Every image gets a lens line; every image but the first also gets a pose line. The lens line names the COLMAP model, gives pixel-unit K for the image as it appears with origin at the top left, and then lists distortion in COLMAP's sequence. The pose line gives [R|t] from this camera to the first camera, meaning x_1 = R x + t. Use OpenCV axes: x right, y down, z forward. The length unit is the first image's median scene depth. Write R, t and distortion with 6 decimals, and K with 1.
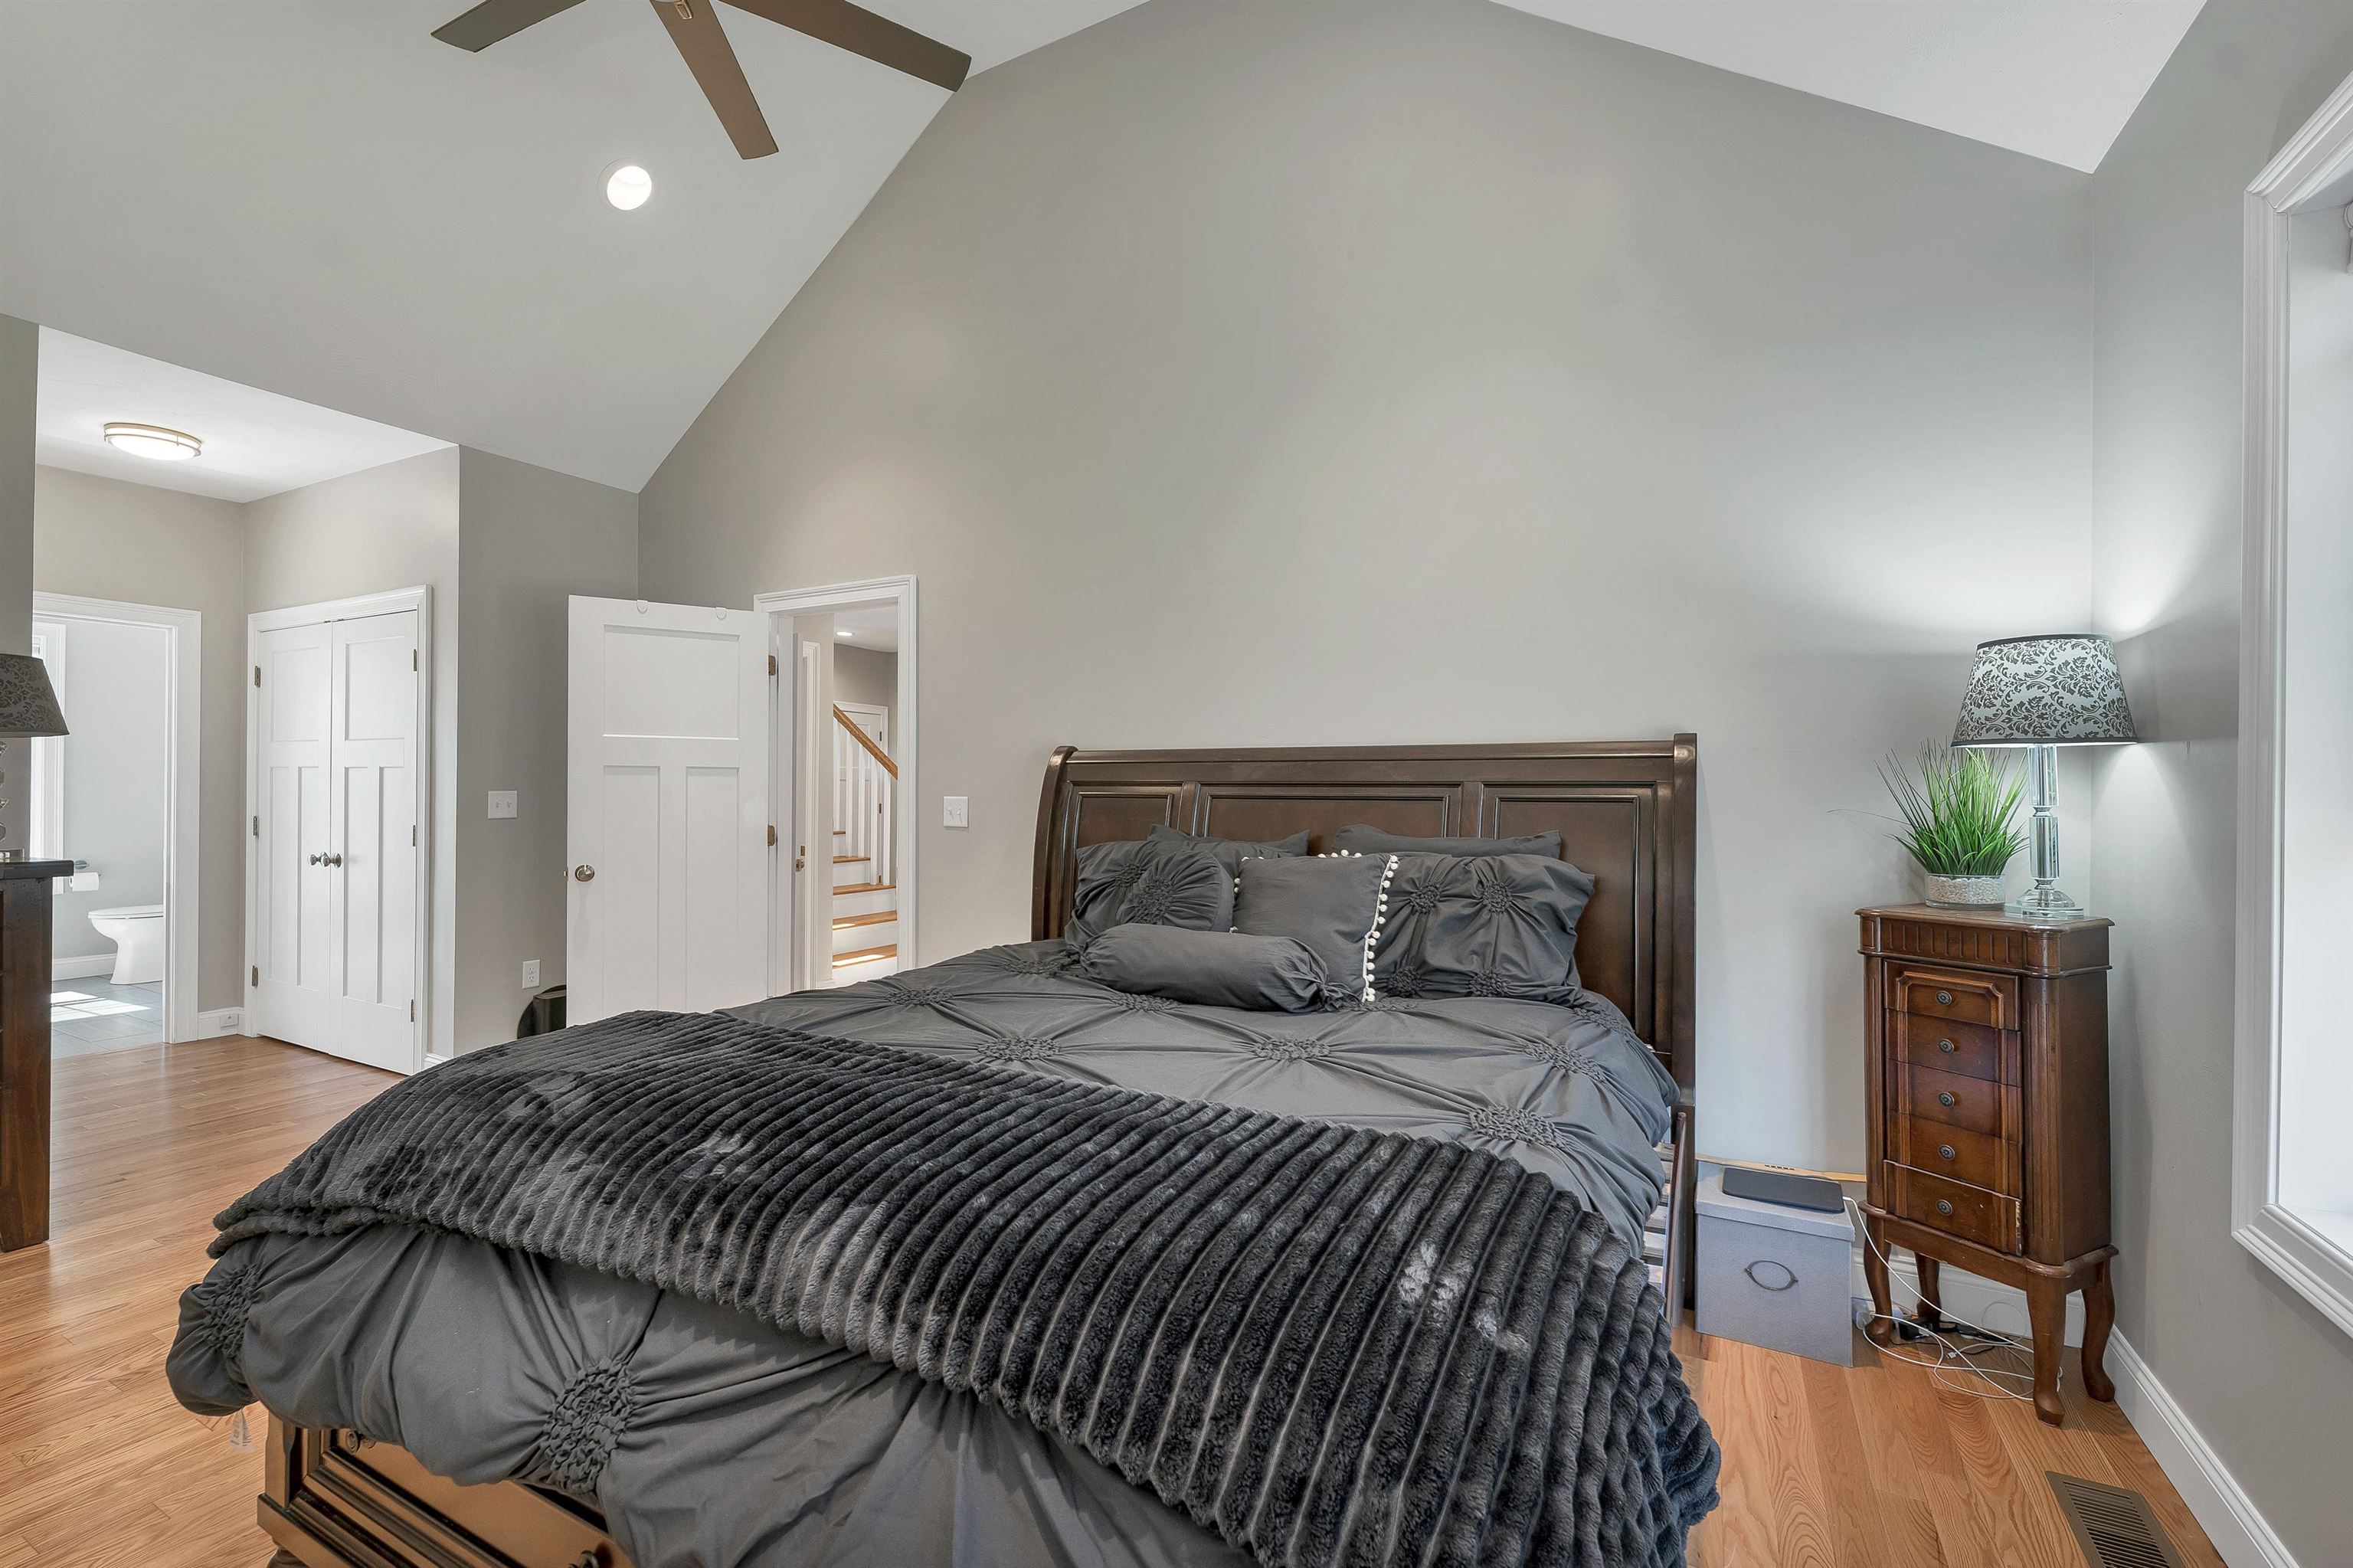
lens RADIAL K [[988.1, 0, 1160.2], [0, 988.1, 795.4], [0, 0, 1]] dist [0.000857, -0.000010]
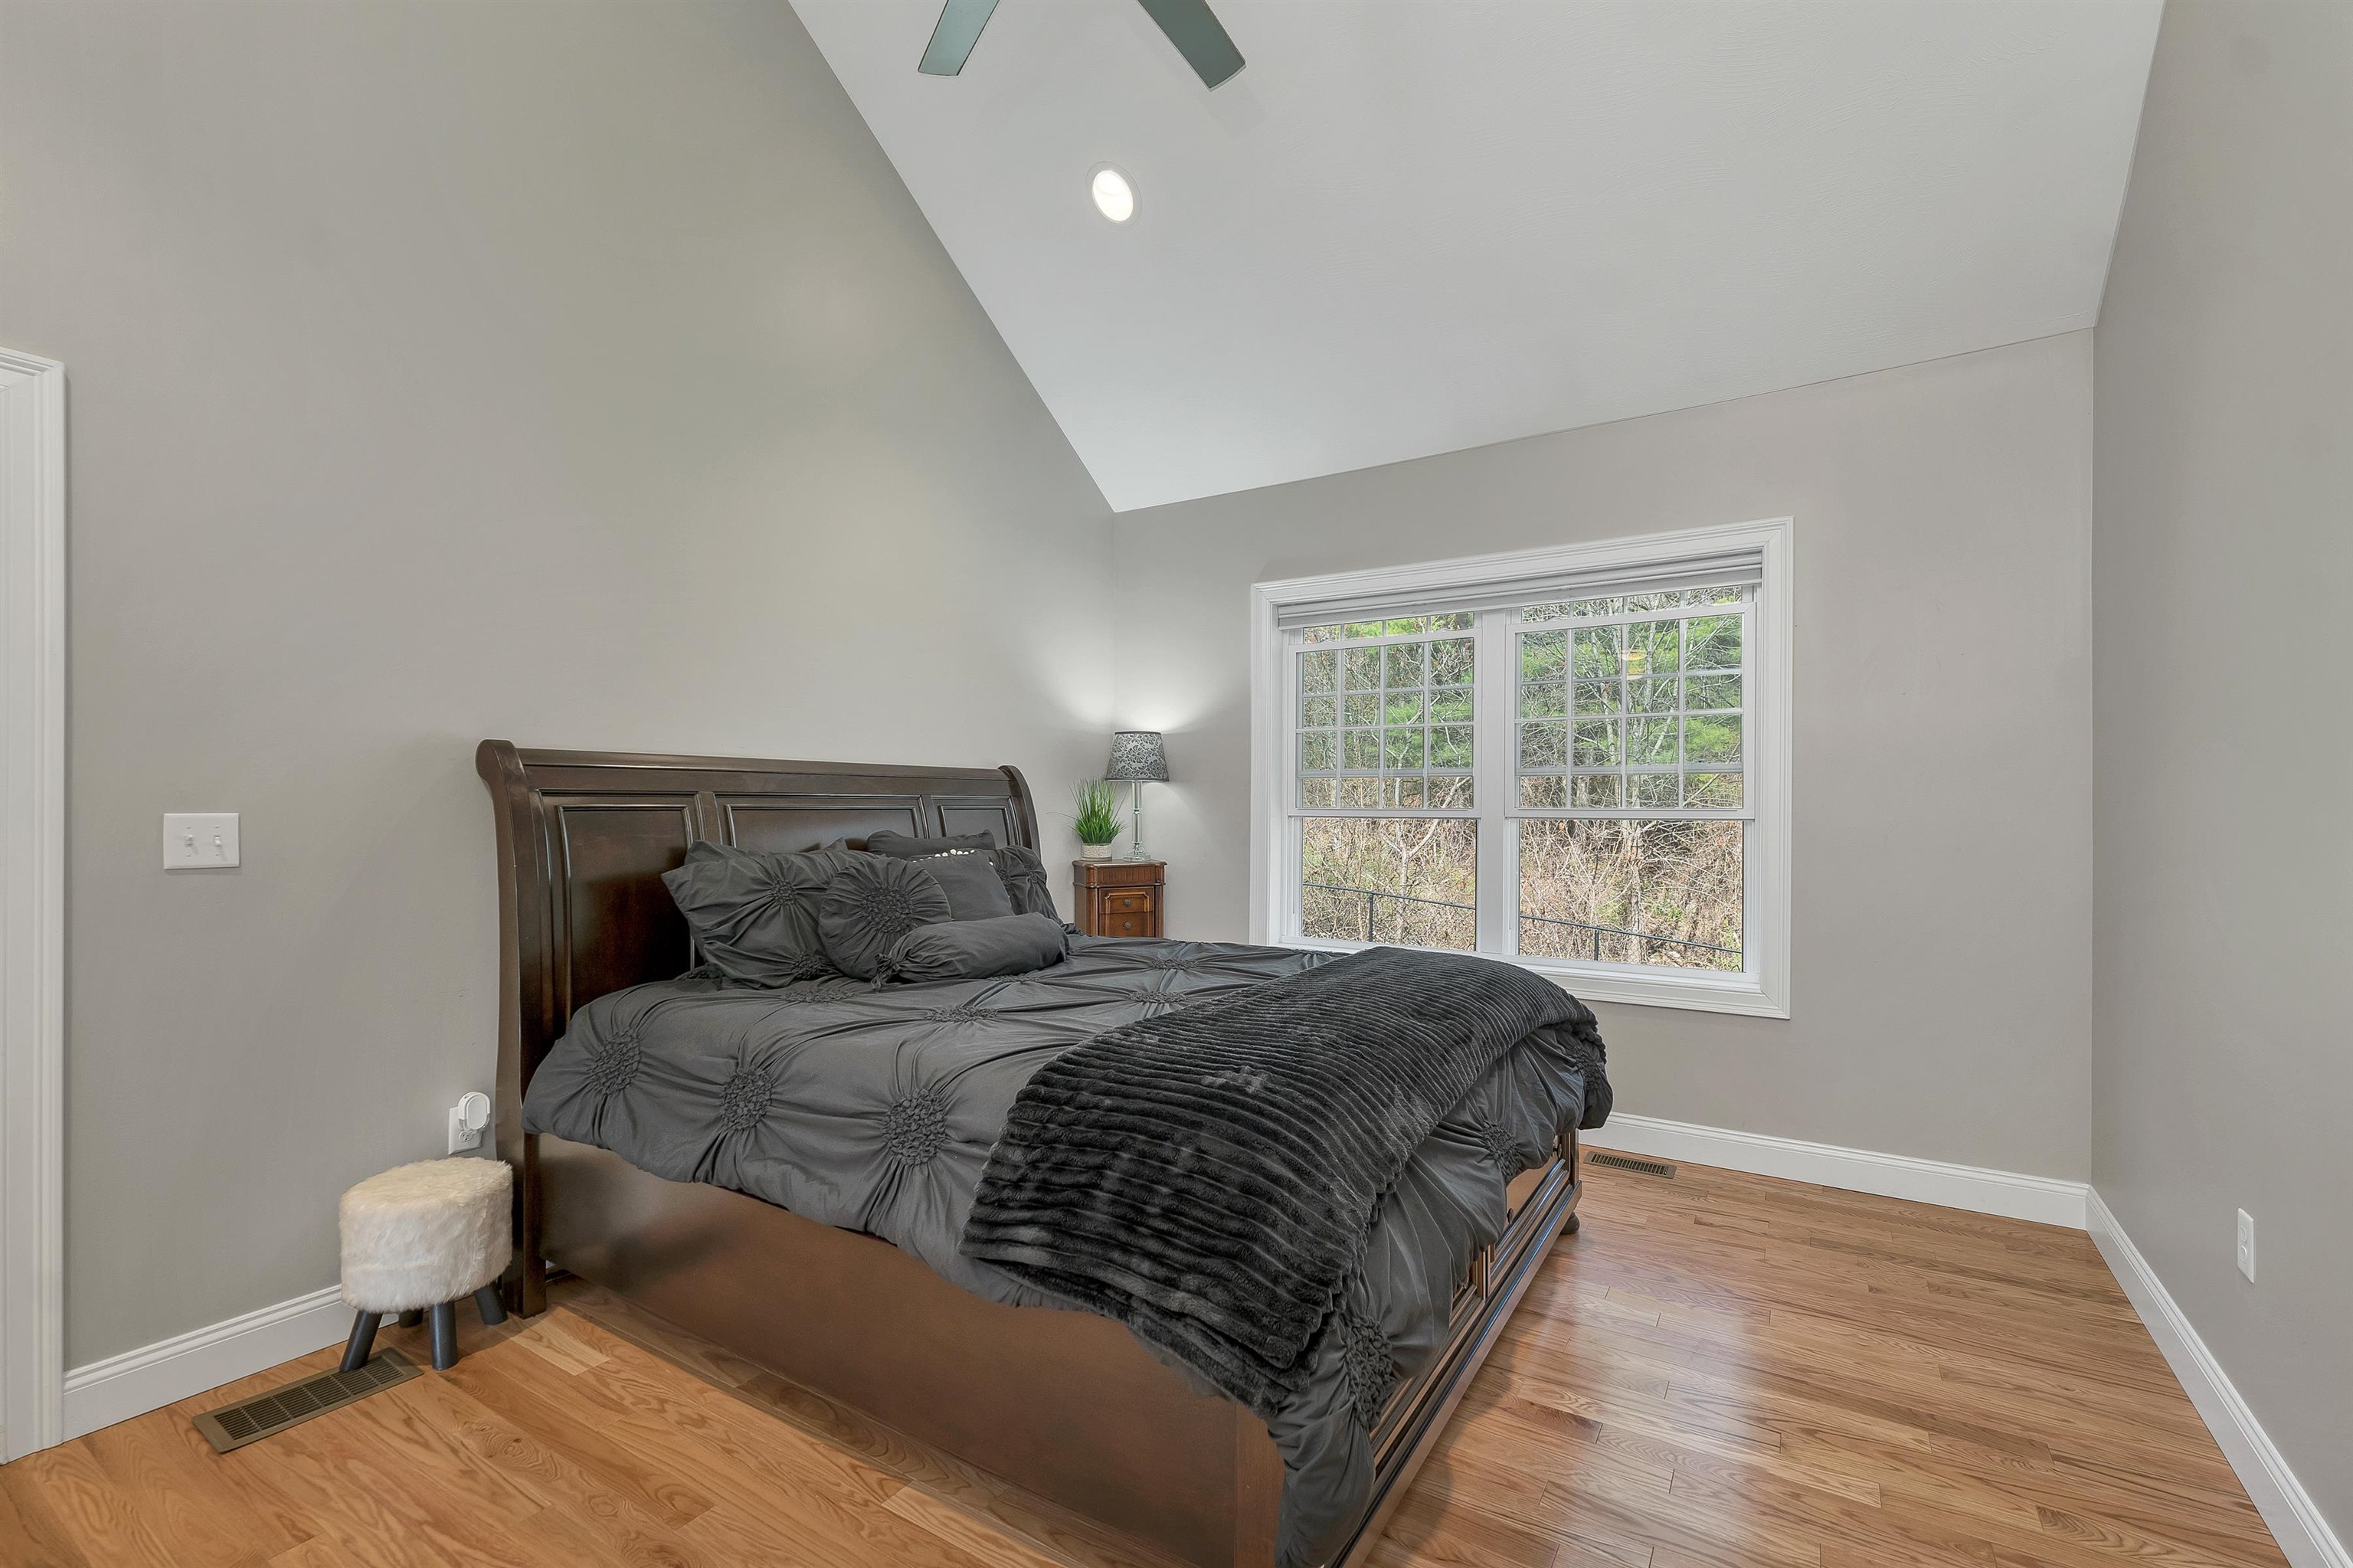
lens RADIAL K [[988.1, 0, 1160.2], [0, 988.1, 795.4], [0, 0, 1]] dist [0.000857, -0.000010]
pose [[0.092053, 0.005513, 0.995739, -1.216178], [0.002274, 0.999981, -0.005746, -0.006241], [-0.995752, 0.002793, 0.092038, 0.718185]]
